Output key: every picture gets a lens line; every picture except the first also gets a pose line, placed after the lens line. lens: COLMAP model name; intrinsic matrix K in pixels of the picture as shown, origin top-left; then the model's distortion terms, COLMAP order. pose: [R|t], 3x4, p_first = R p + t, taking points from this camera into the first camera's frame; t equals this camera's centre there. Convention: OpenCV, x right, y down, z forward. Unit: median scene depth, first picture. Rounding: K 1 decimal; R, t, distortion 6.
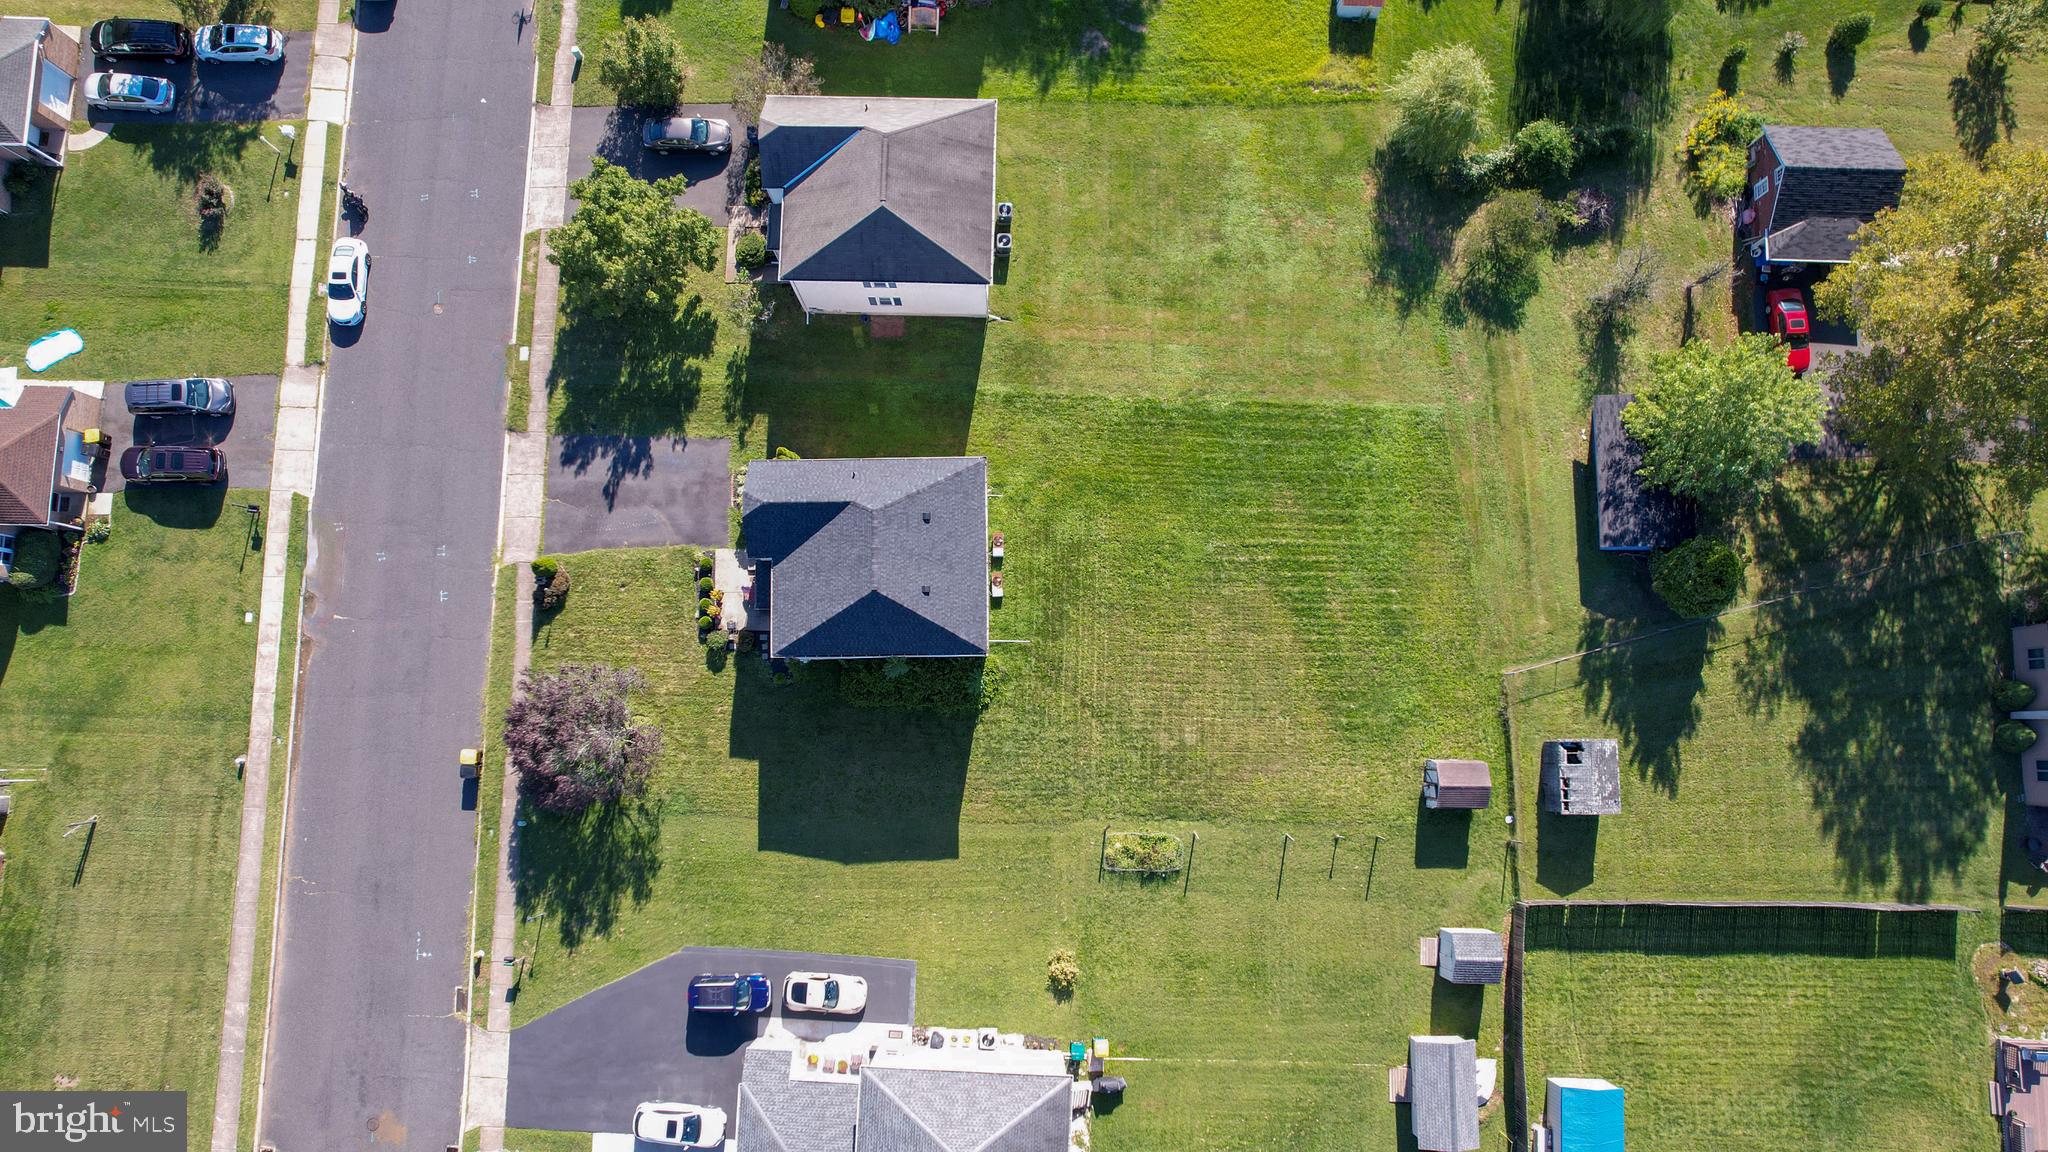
lens RADIAL K [[1336.9, 0, 1016.4], [0, 1336.9, 571.3], [0, 0, 1]] dist [-0.131753, 0.070073]
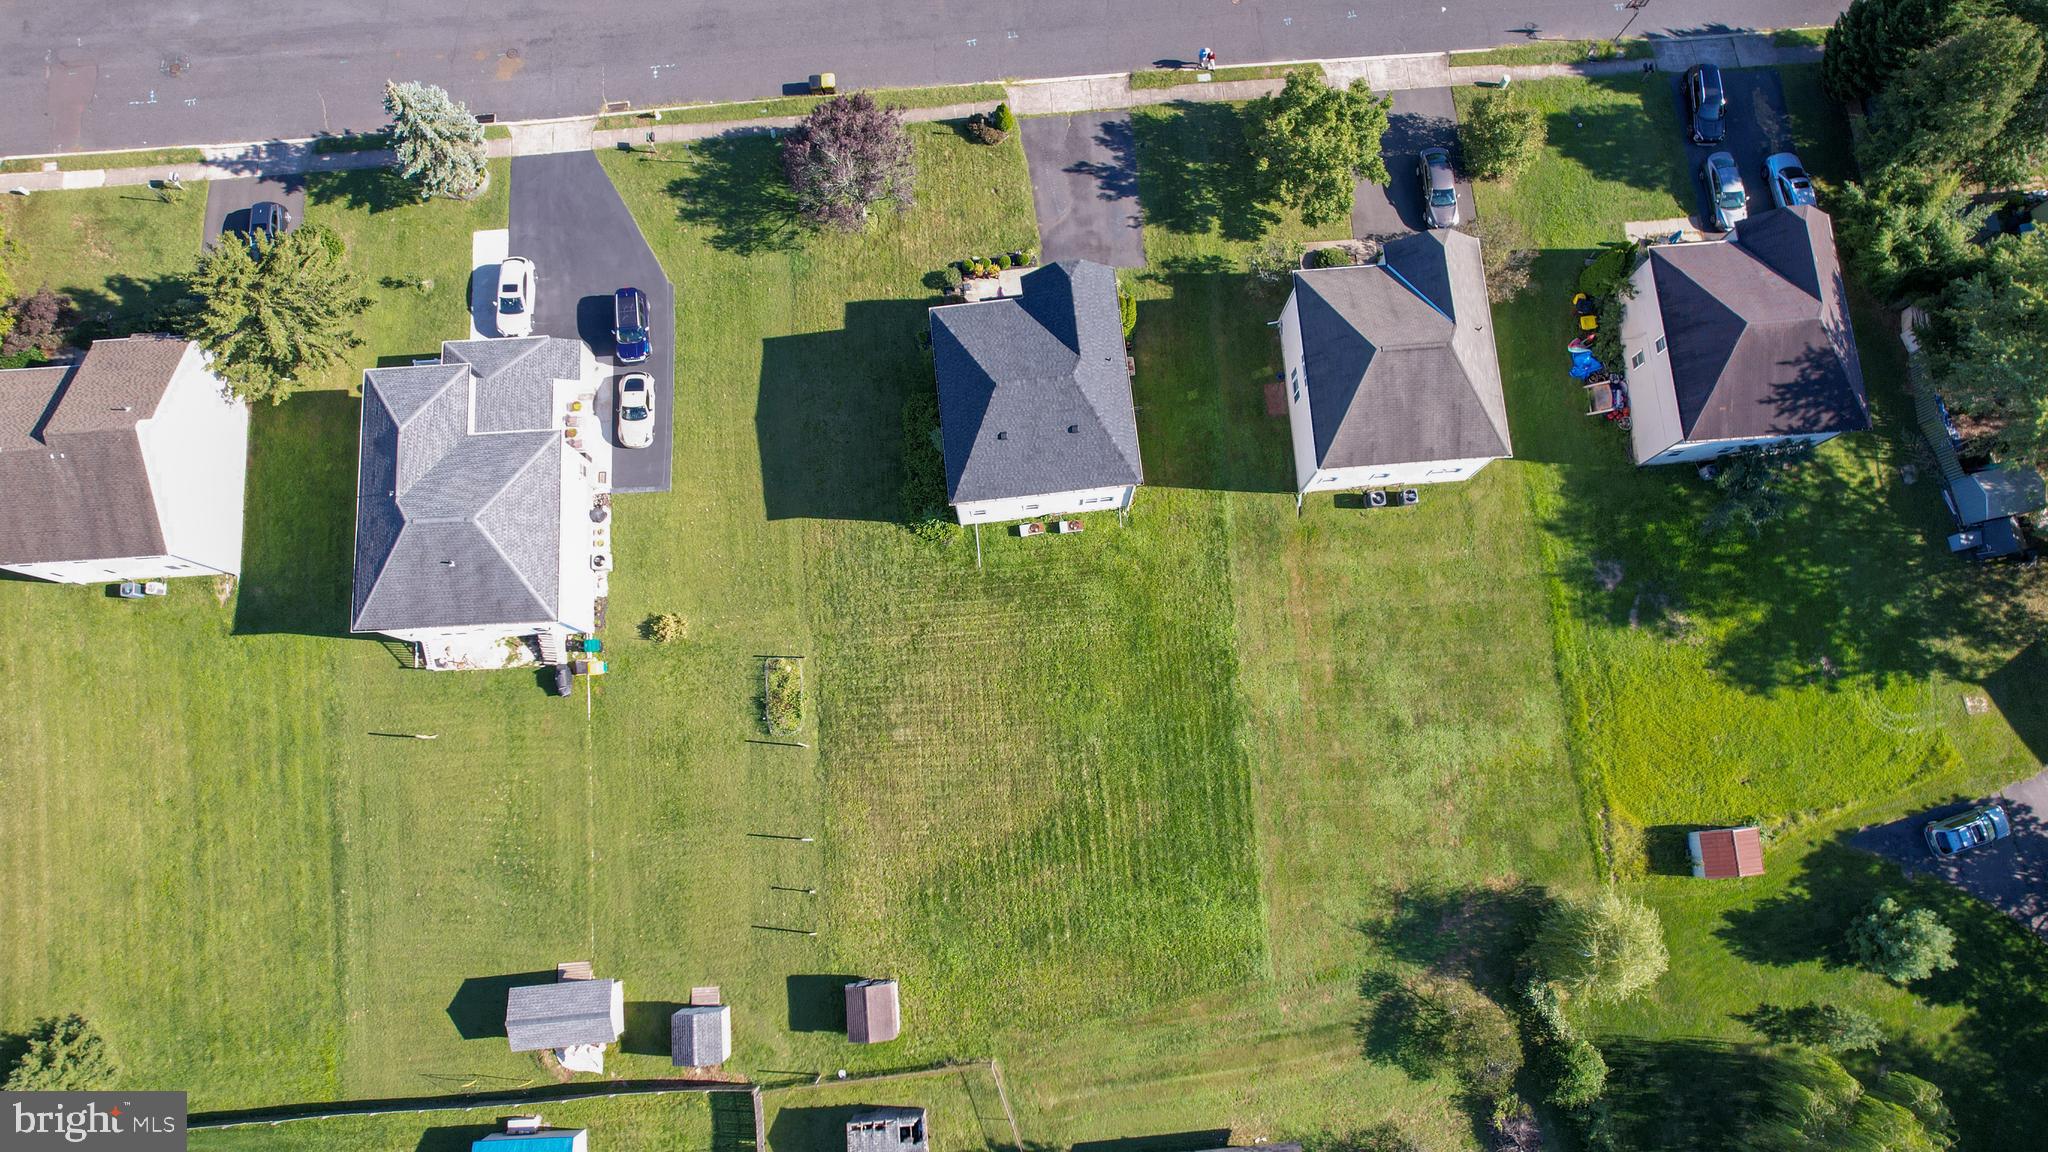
lens RADIAL K [[1336.9, 0, 1016.4], [0, 1336.9, 571.3], [0, 0, 1]] dist [-0.131753, 0.070073]
pose [[0.094349, 0.976481, -0.193865, 0.215260], [-0.985365, 0.119366, 0.121685, -0.099570], [0.141964, 0.179547, 0.973452, 0.010597]]
